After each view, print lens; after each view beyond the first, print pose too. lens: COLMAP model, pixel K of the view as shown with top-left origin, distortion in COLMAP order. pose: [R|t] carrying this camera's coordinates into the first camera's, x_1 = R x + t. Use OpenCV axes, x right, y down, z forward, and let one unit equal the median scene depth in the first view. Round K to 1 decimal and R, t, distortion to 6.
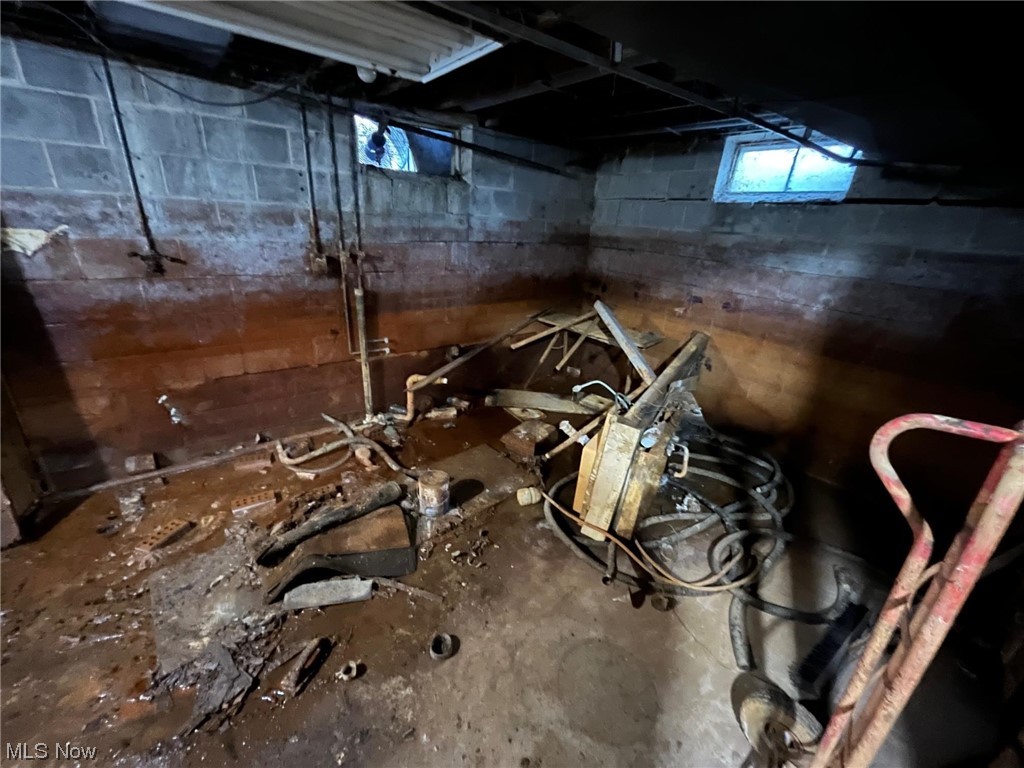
lens RADIAL K [[416.4, 0, 513.6], [0, 416.4, 380.2], [0, 0, 1]] dist [-0.003245, 0.000061]
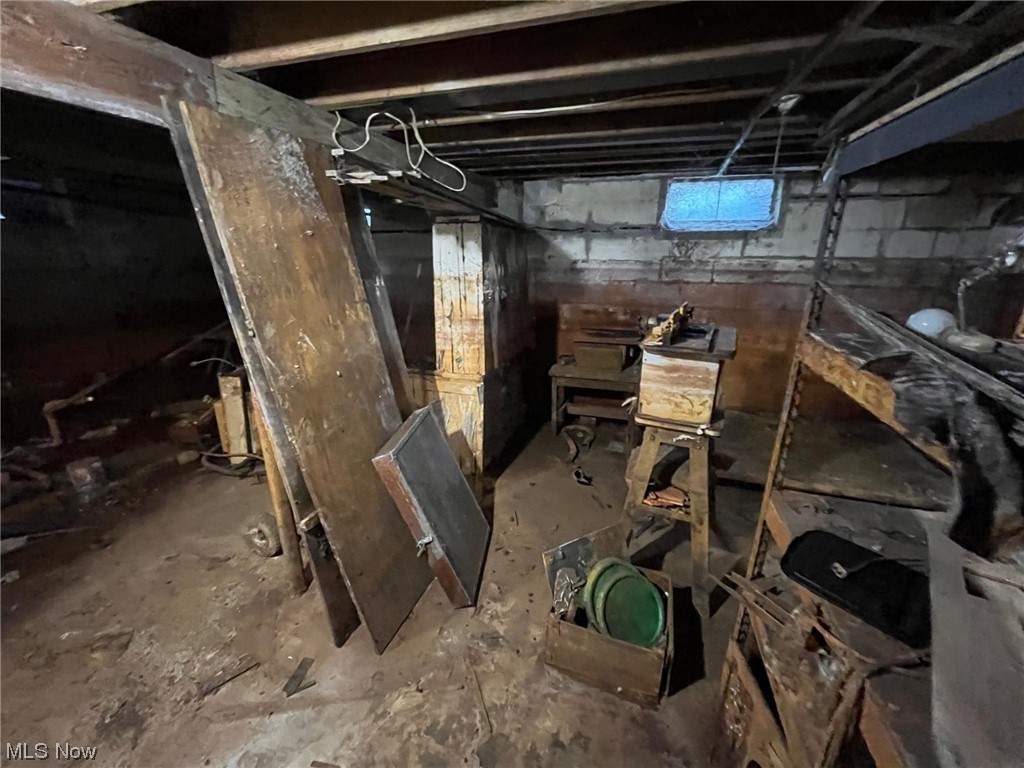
lens RADIAL K [[416.4, 0, 514.3], [0, 416.4, 384.5], [0, 0, 1]] dist [-0.003245, 0.000061]
pose [[0.823189, -0.223879, 0.521765, 0.275938], [0.252197, 0.967522, 0.017253, 0.321230], [-0.508681, 0.117385, 0.852915, -0.745741]]
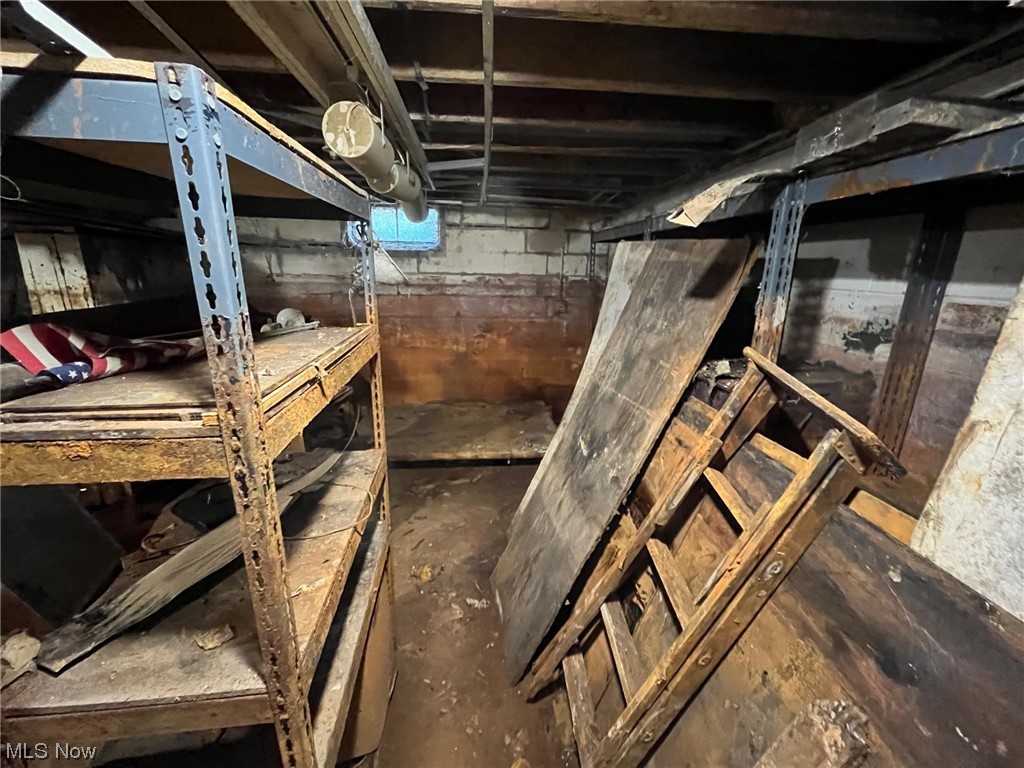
lens RADIAL K [[416.4, 0, 512.3], [0, 416.4, 378.0], [0, 0, 1]] dist [-0.003245, 0.000061]
pose [[0.526385, -0.260501, 0.809357, 0.653599], [0.327921, 0.940463, 0.089428, 0.617723], [-0.784466, 0.218331, 0.580469, -1.453406]]
